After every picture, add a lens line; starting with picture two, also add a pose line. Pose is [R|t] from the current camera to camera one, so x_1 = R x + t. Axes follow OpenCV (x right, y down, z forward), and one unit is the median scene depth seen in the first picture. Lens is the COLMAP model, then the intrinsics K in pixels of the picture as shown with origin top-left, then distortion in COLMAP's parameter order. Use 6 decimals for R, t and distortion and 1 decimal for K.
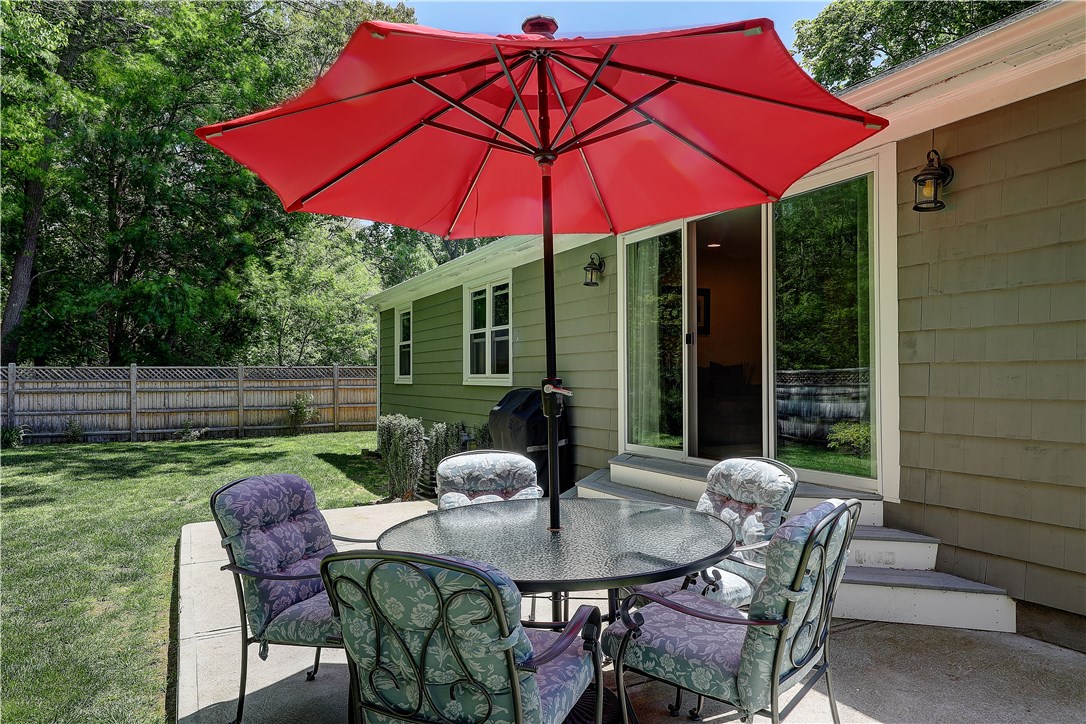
lens RADIAL K [[707.2, 0, 543.3], [0, 707.2, 364.2], [0, 0, 1]] dist [0.003424, -0.001043]
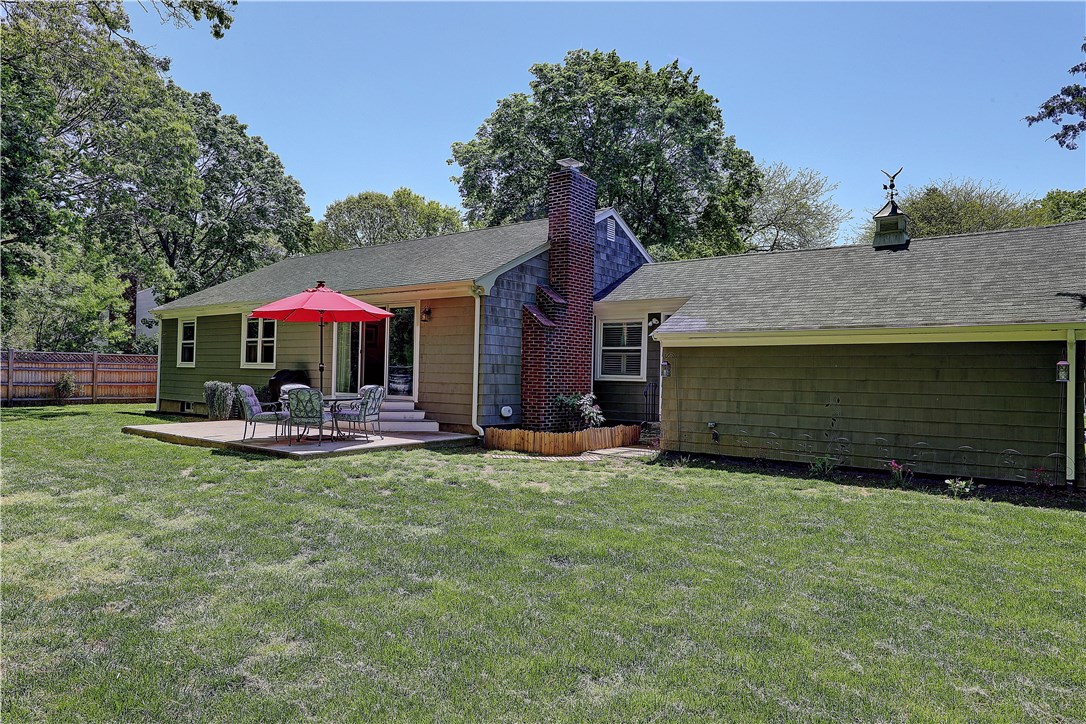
lens RADIAL K [[681.5, 0, 565.8], [0, 681.5, 364.8], [0, 0, 1]] dist [0.001272, -0.000546]
pose [[0.897547, 0.030786, 0.439844, -0.141605], [-0.032975, 0.999453, -0.002666, -0.002159], [-0.439685, -0.012111, 0.898070, -1.002856]]
